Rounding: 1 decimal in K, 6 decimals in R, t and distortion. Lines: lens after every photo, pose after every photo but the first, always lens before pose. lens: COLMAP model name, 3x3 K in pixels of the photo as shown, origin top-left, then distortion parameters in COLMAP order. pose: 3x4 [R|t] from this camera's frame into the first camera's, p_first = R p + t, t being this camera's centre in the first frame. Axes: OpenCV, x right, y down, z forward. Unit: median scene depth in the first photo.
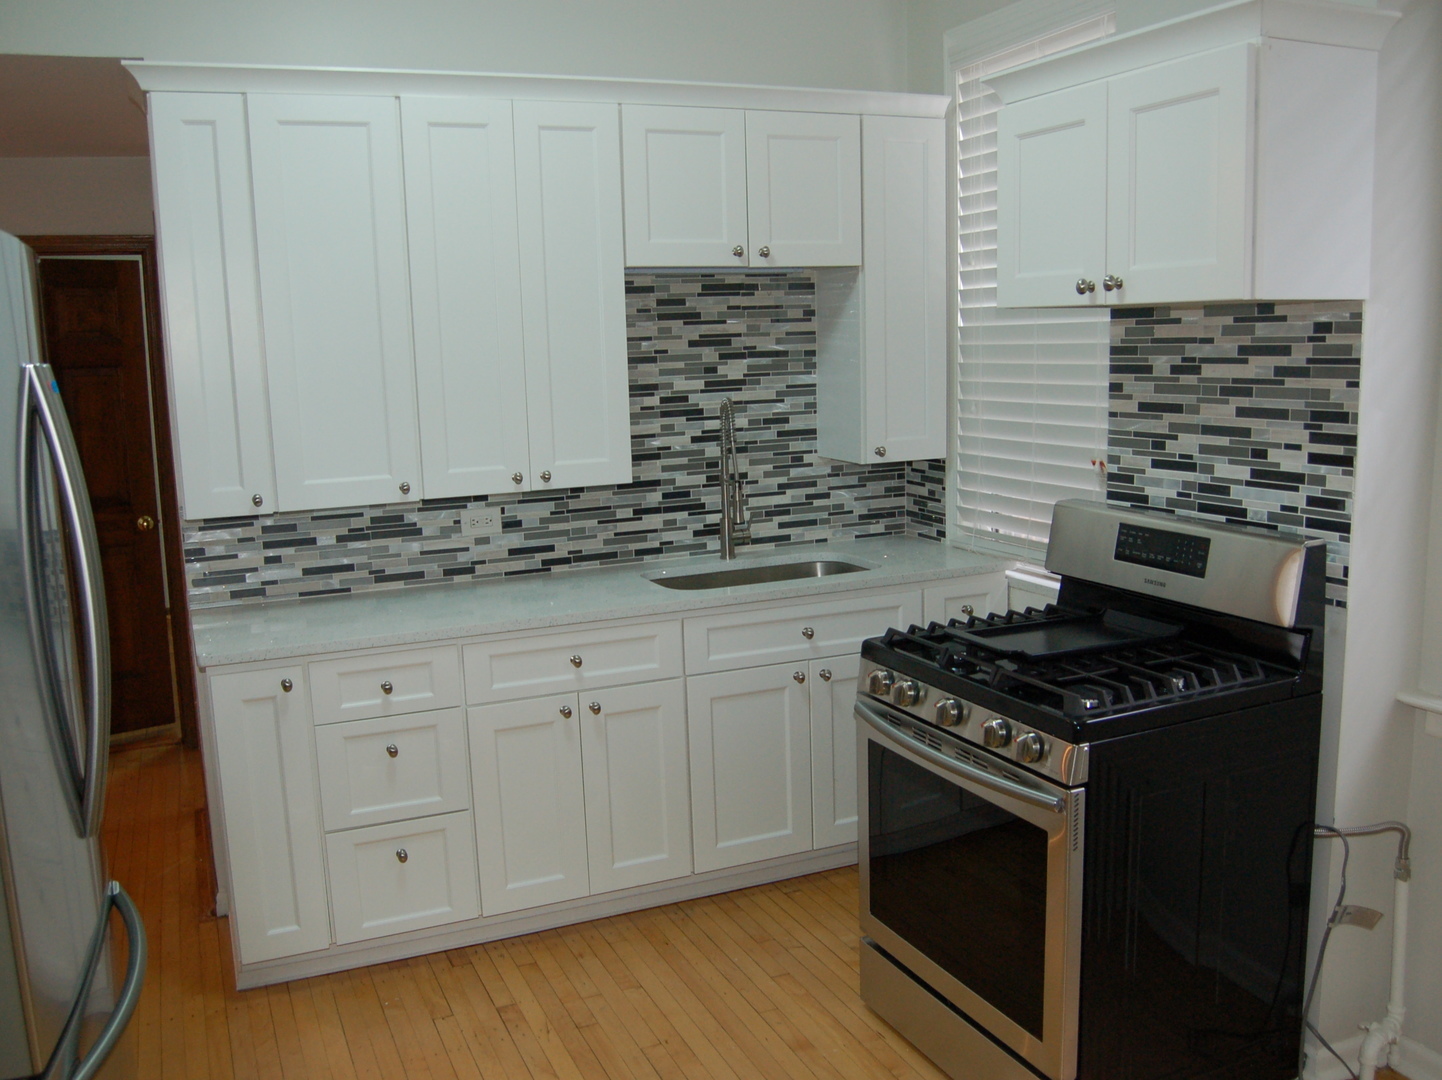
lens RADIAL K [[1302.5, 0, 706.5], [0, 1302.5, 540.8], [0, 0, 1]] dist [-0.033708, -0.011860]
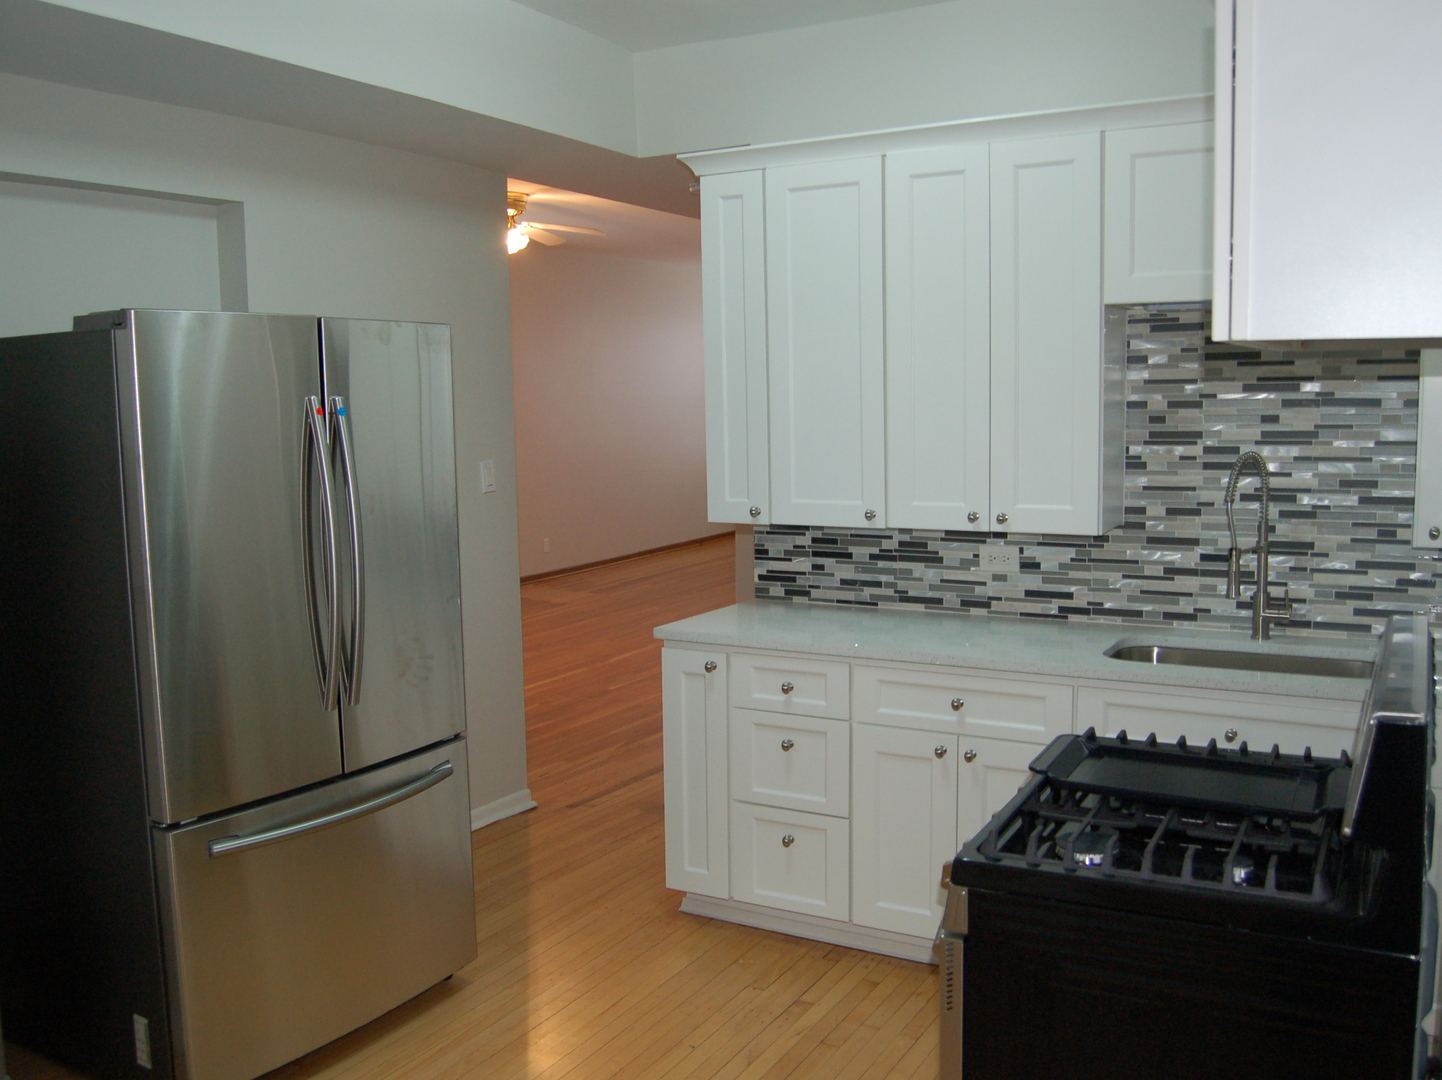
lens RADIAL K [[1302.5, 0, 708.0], [0, 1302.5, 541.0], [0, 0, 1]] dist [-0.033708, -0.011860]
pose [[0.620363, 0.112976, -0.776136, 0.467649], [-0.125608, 0.991110, 0.043869, -0.044107], [0.774192, 0.070274, 0.629038, 0.190612]]
